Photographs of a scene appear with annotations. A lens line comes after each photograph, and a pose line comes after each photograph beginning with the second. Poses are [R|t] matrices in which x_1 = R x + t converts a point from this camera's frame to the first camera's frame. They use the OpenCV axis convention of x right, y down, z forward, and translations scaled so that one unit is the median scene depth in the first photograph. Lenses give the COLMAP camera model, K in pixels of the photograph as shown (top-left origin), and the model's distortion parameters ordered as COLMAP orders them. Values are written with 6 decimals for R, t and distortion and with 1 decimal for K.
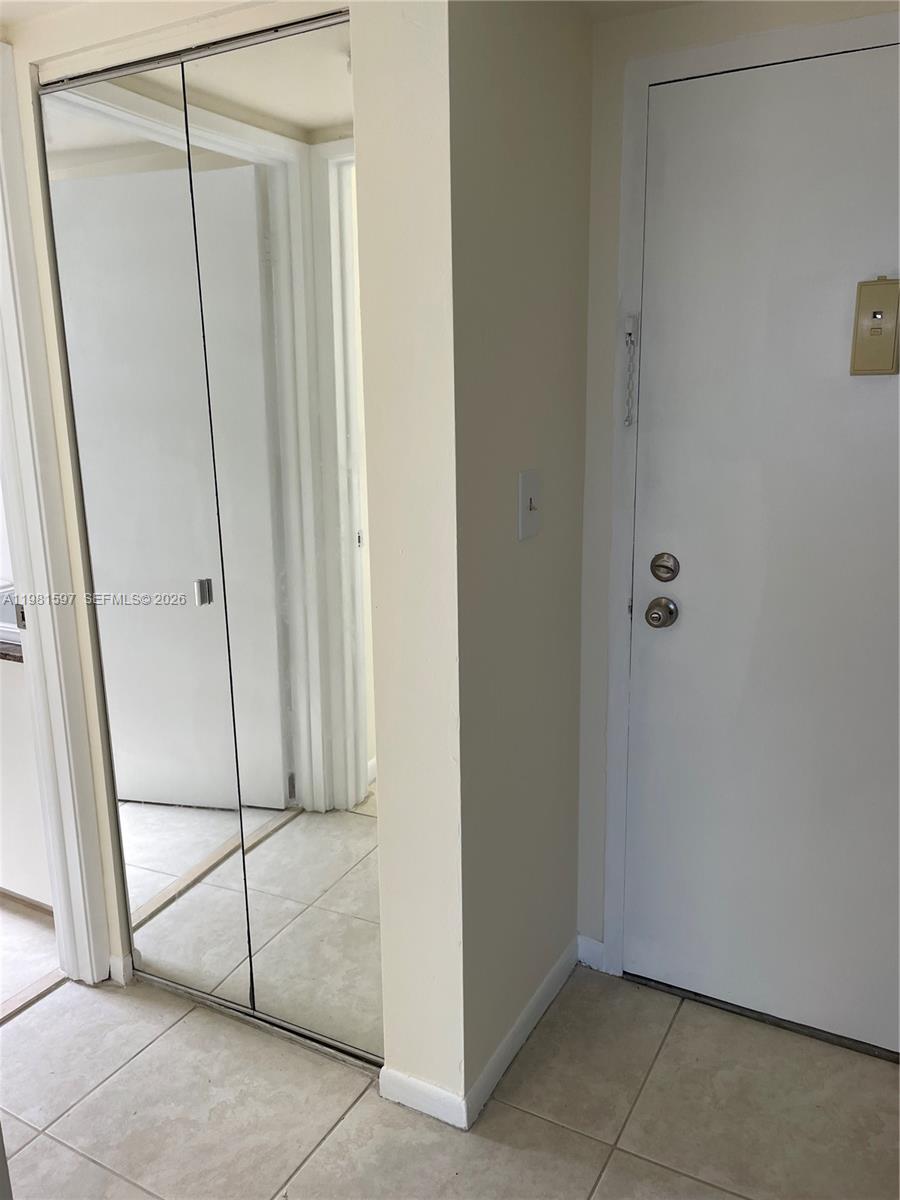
lens RADIAL K [[914.1, 0, 450.0], [0, 914.1, 600.0], [0, 0, 1]] dist [0.104583, -0.121311]
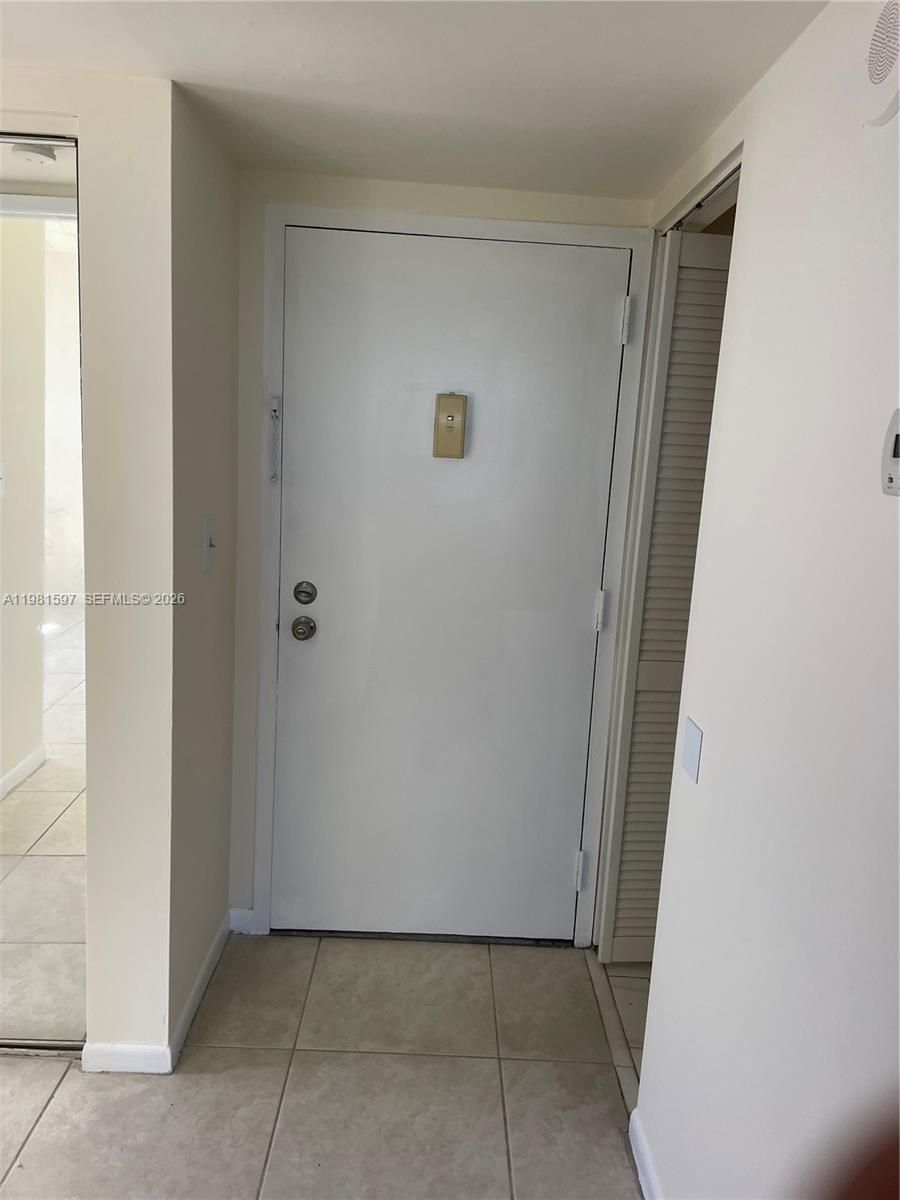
lens RADIAL K [[914.1, 0, 450.0], [0, 914.1, 600.0], [0, 0, 1]] dist [0.104583, -0.121311]
pose [[0.866306, -0.023949, 0.498940, -0.237759], [0.044380, 0.998590, -0.029123, 0.021448], [-0.497539, 0.047372, 0.866147, -0.210991]]
